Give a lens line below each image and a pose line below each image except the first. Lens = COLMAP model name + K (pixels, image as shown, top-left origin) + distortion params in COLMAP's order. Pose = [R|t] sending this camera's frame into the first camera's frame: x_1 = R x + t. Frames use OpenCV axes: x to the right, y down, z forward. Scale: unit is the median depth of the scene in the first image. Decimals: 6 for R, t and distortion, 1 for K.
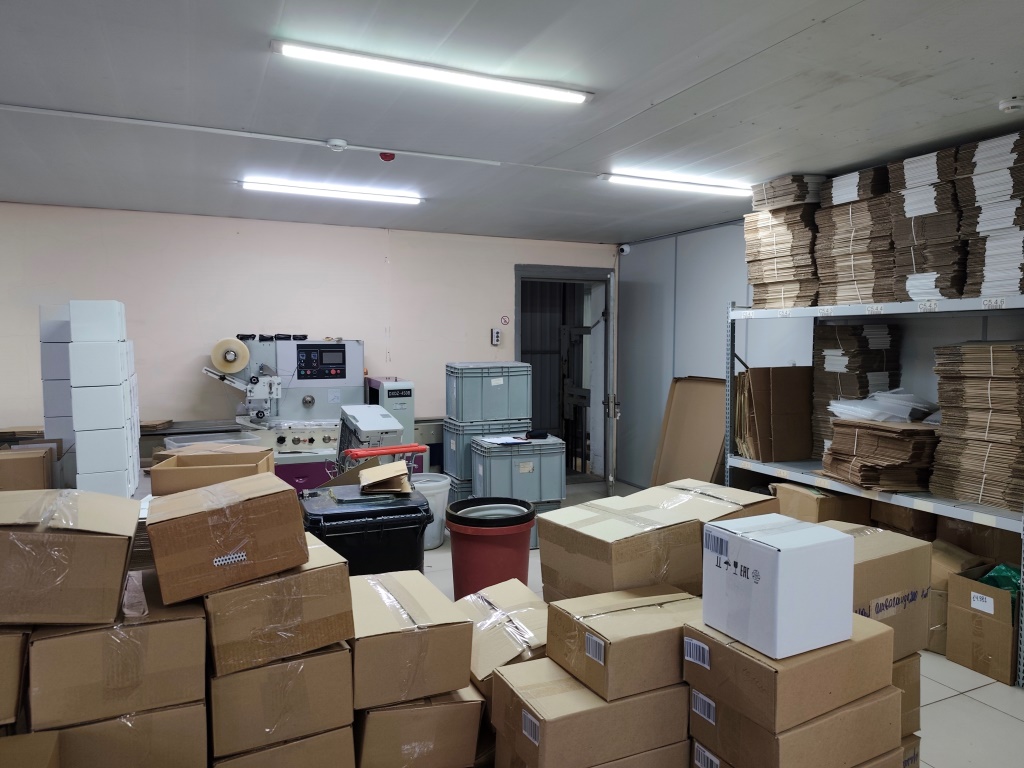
lens RADIAL K [[671.2, 0, 512.0], [0, 671.2, 384.0], [0, 0, 1]] dist [-0.030350, -0.001970]
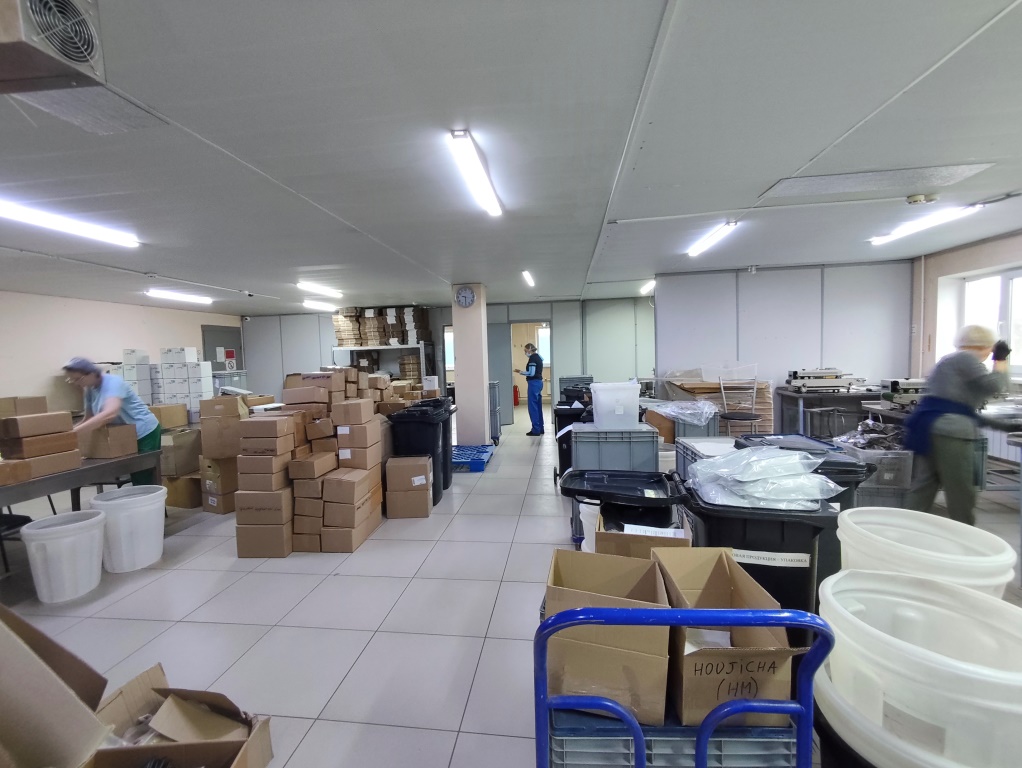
lens RADIAL K [[464.6, 0, 490.8], [0, 464.6, 381.9], [0, 0, 1]] dist [0.000594, 0.000282]
pose [[0.534020, -0.070252, 0.842548, -1.186216], [0.088805, 0.995690, 0.026736, 0.056798], [-0.840795, 0.060545, 0.537957, -0.798063]]
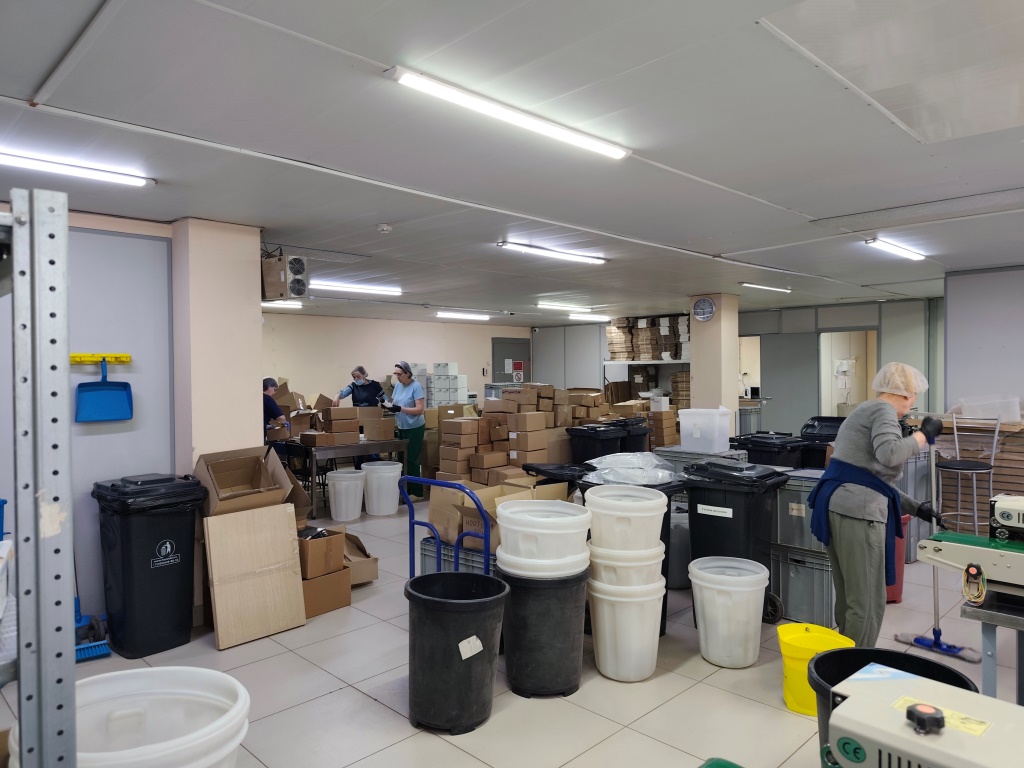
lens RADIAL K [[686.5, 0, 512.0], [0, 686.5, 384.0], [0, 0, 1]] dist [0.070874, -0.001708]
pose [[0.932123, -0.017953, 0.361696, -1.181109], [0.035420, 0.998501, -0.041720, 0.098869], [-0.360405, 0.051699, 0.931362, -1.688868]]
